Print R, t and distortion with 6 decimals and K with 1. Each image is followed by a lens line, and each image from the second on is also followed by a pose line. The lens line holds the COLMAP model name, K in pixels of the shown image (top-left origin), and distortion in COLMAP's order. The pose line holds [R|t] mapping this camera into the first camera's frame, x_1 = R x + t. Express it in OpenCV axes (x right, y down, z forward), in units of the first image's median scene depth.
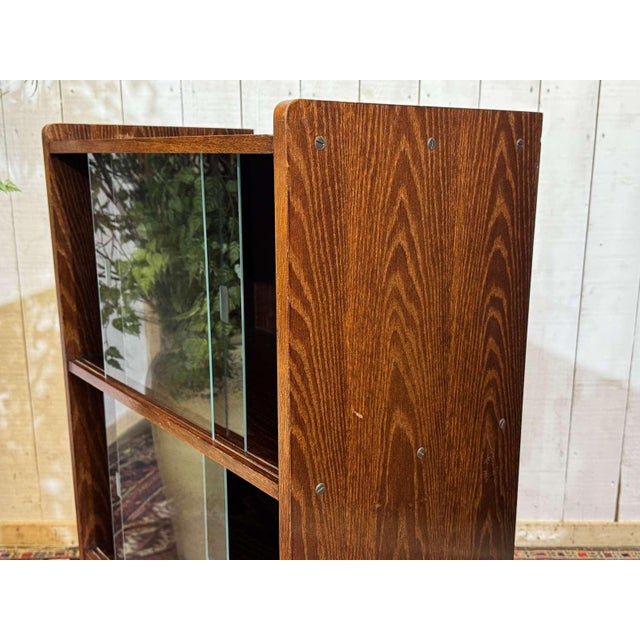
lens RADIAL K [[732.6, 0, 317.5], [0, 732.6, 330.3], [0, 0, 1]] dist [0.166726, -0.385535]
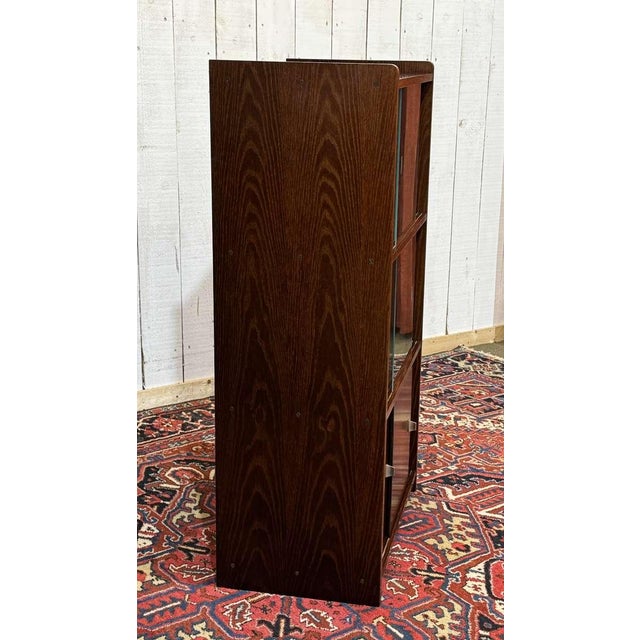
lens RADIAL K [[989.5, 0, 321.6], [0, 989.5, 330.5], [0, 0, 1]] dist [0.139539, -0.061467]
pose [[0.823487, -0.136808, 0.550594, -2.084657], [0.114359, 0.990597, 0.075098, 0.240628], [-0.555690, 0.001123, 0.831389, -1.327817]]
